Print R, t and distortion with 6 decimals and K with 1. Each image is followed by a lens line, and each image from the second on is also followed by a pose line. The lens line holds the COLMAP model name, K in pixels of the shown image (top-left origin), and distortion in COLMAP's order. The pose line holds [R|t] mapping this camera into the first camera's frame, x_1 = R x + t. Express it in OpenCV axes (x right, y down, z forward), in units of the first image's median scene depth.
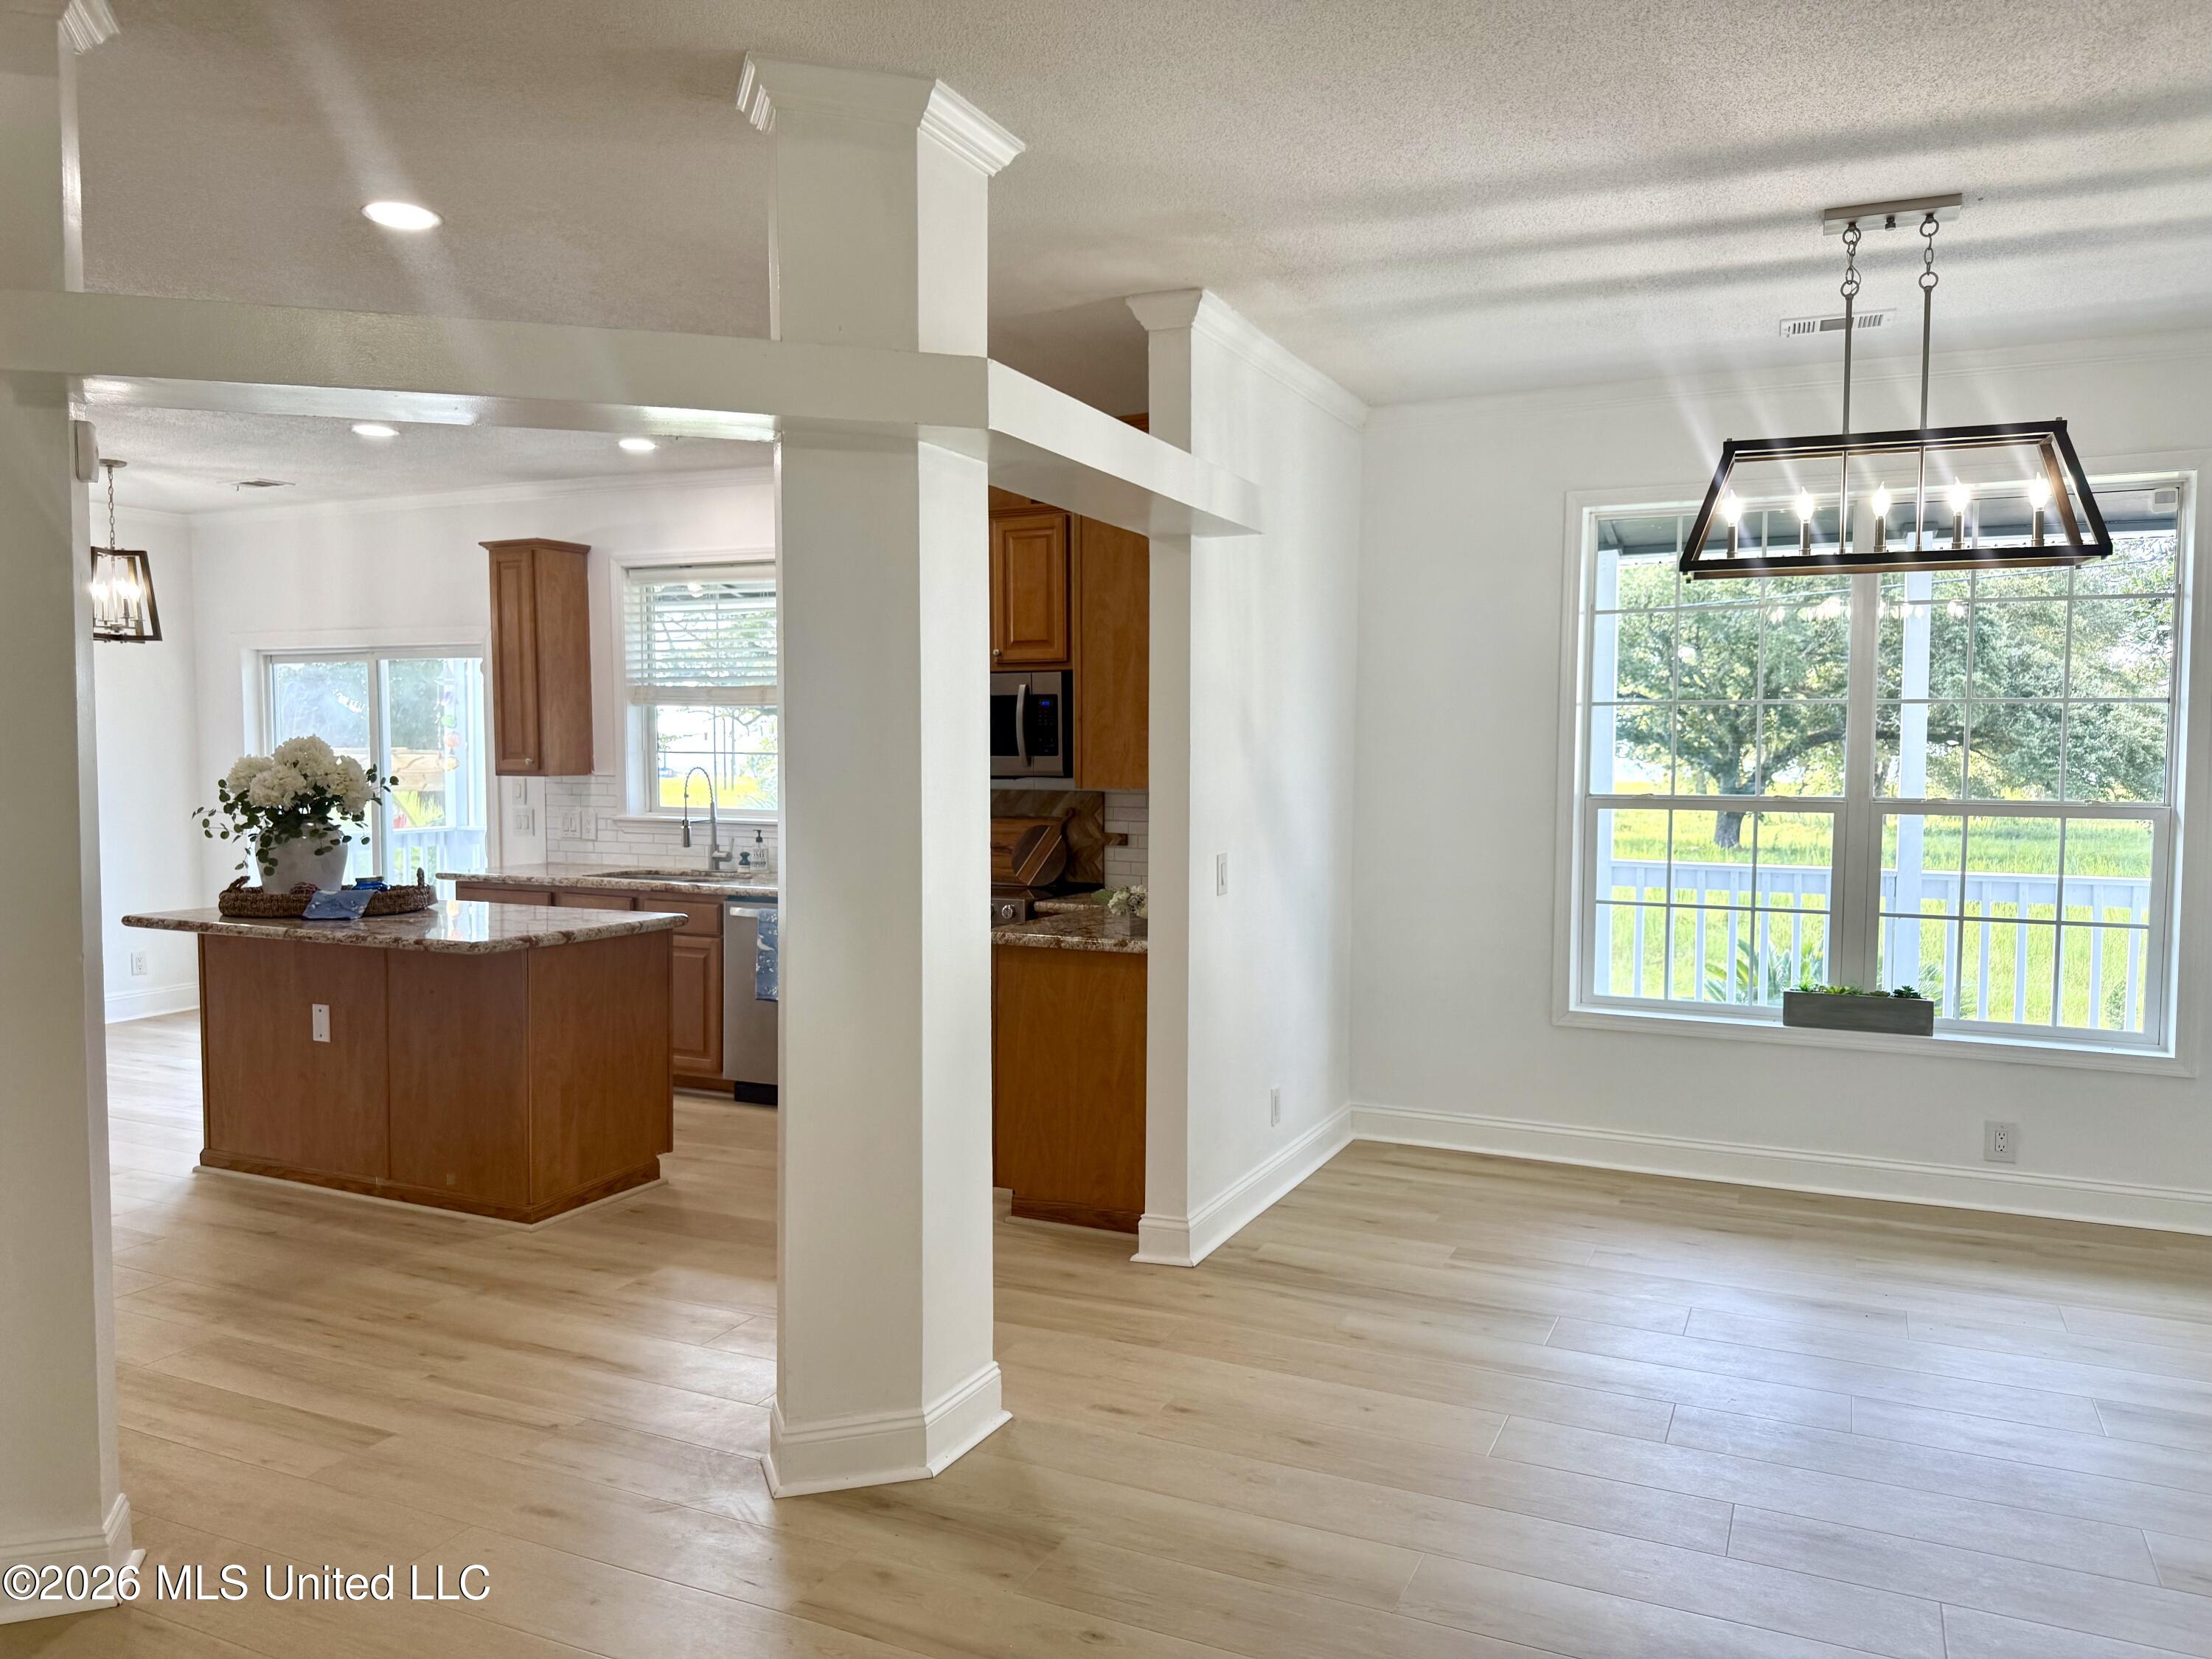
lens RADIAL K [[1558.9, 0, 1106.0], [0, 1558.9, 829.5], [0, 0, 1]] dist [0.128889, -0.231454]
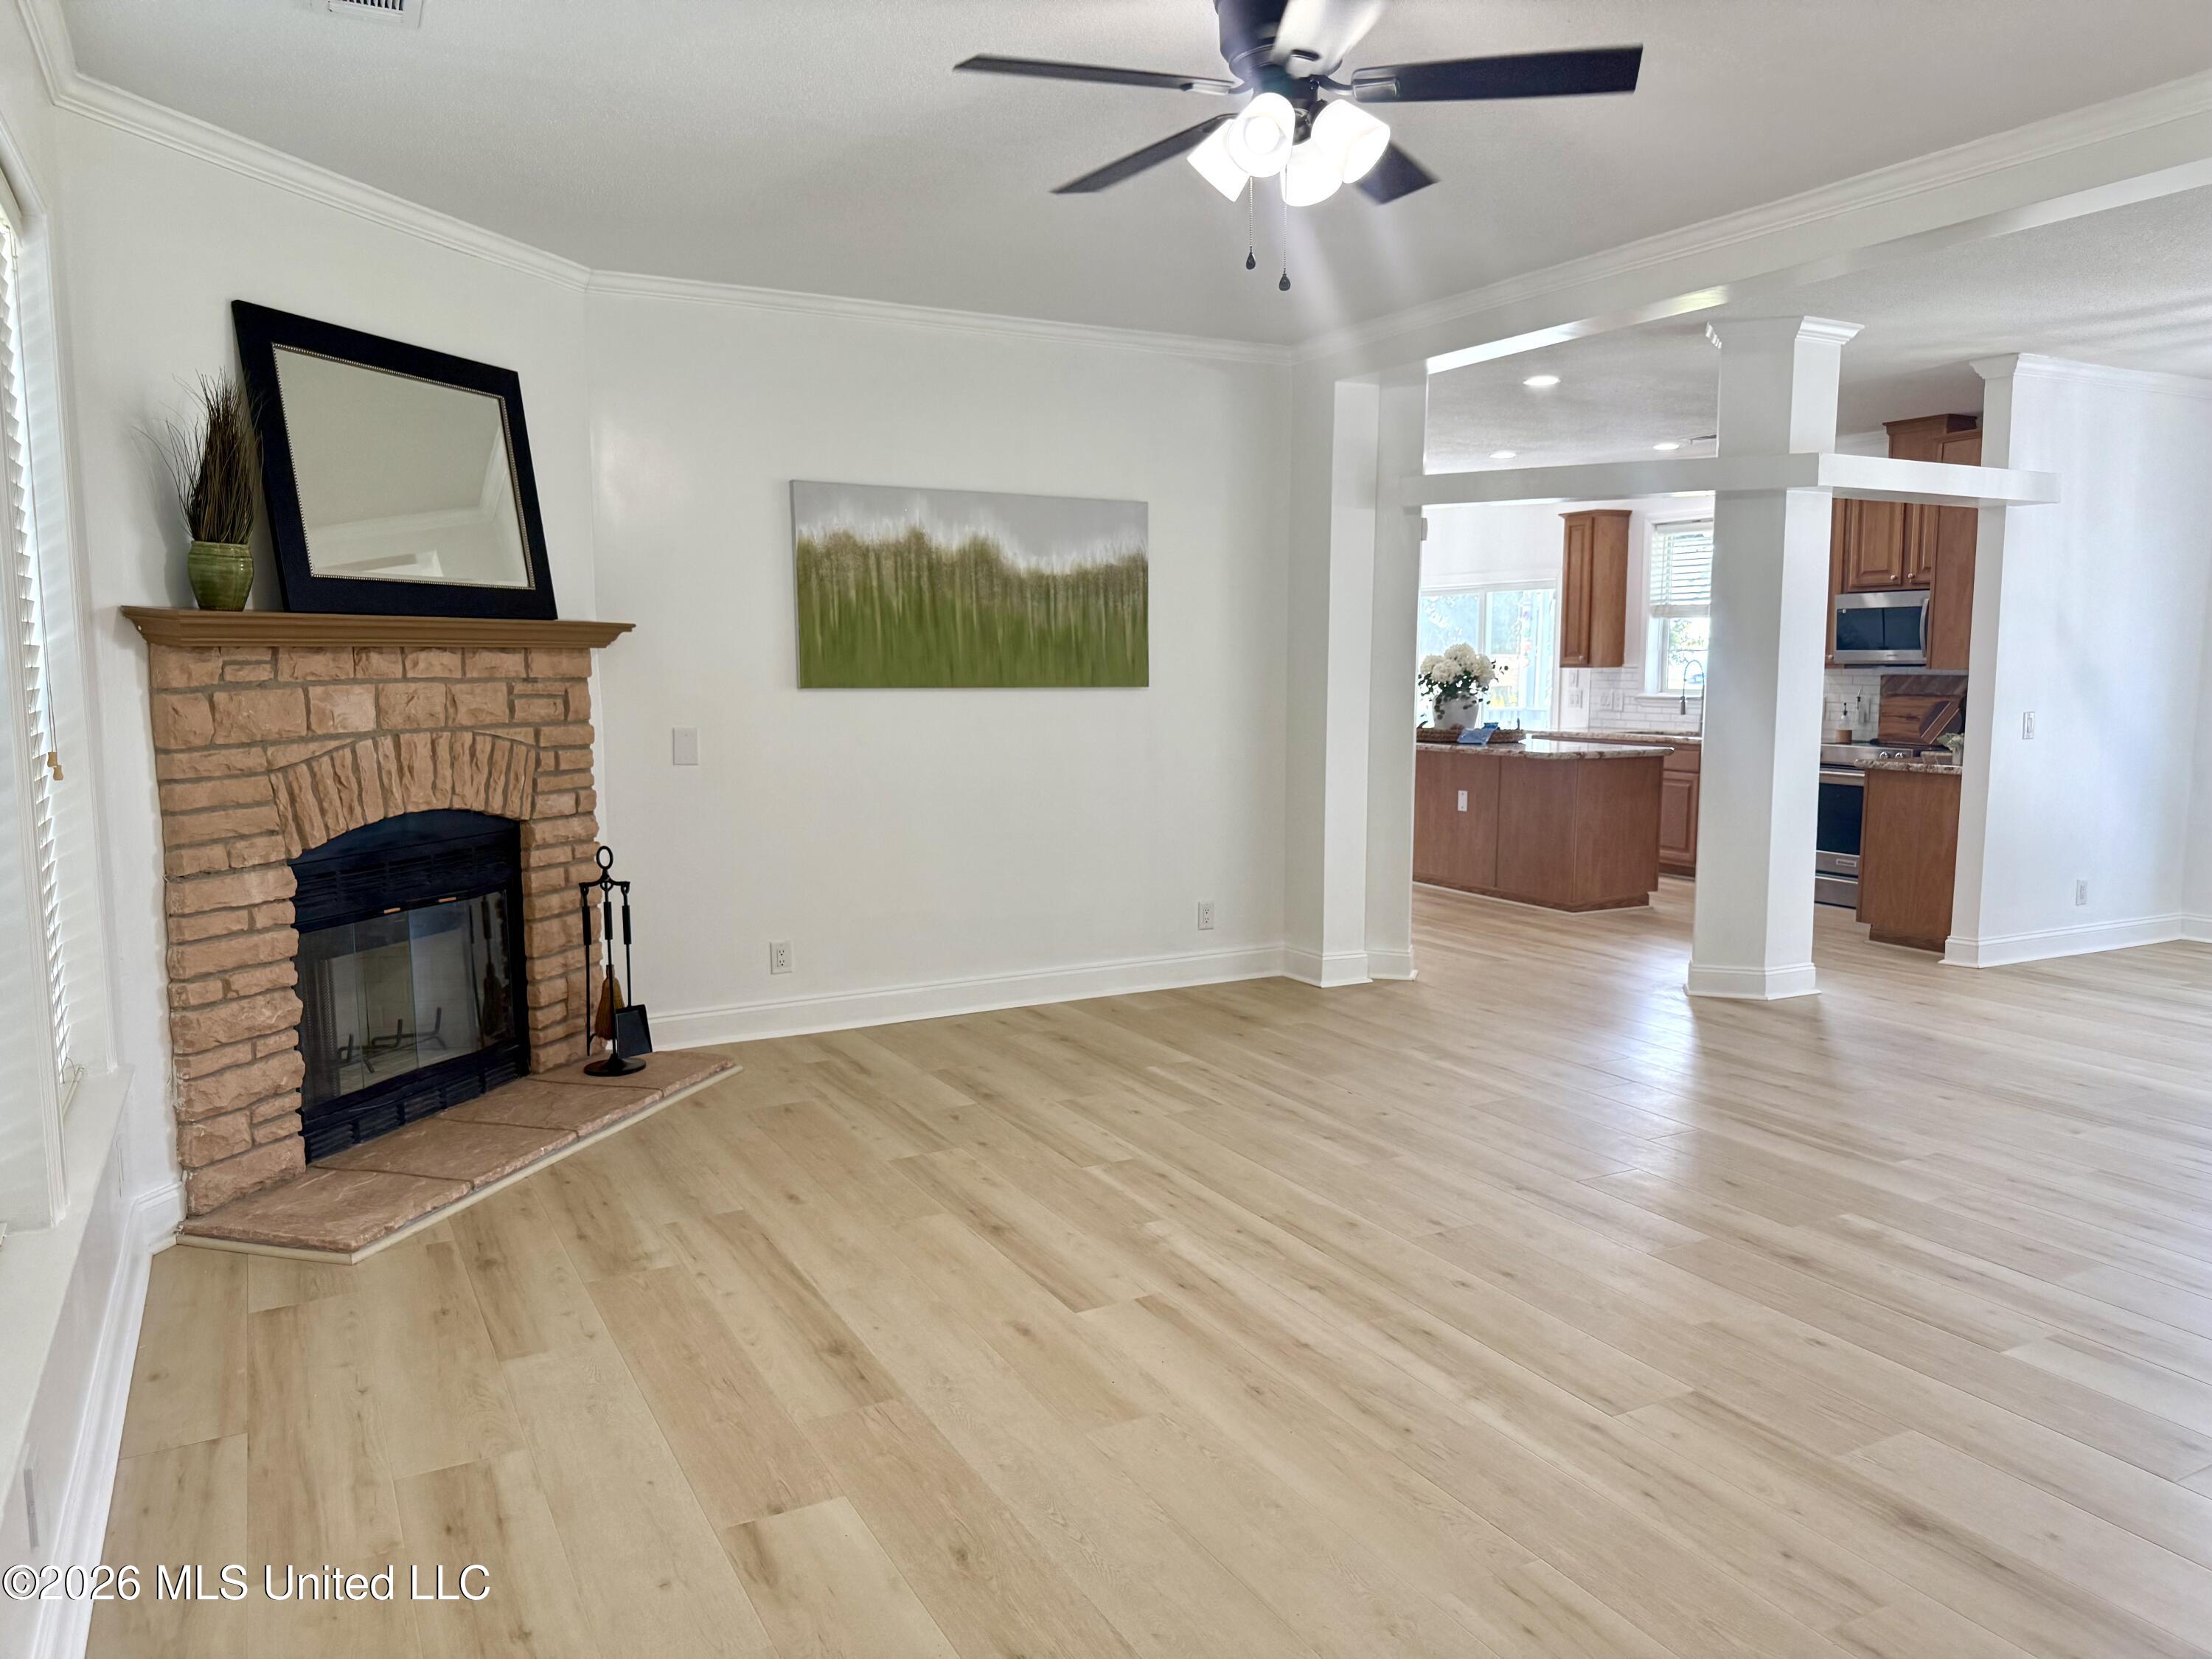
lens RADIAL K [[1538.9, 0, 1020.9], [0, 1538.9, 840.1], [0, 0, 1]] dist [0.007152, -0.065687]
pose [[0.770482, 0.065771, -0.634060, 0.233378], [-0.023062, 0.996888, 0.075384, 0.044178], [0.637044, -0.043459, 0.769601, -0.673249]]
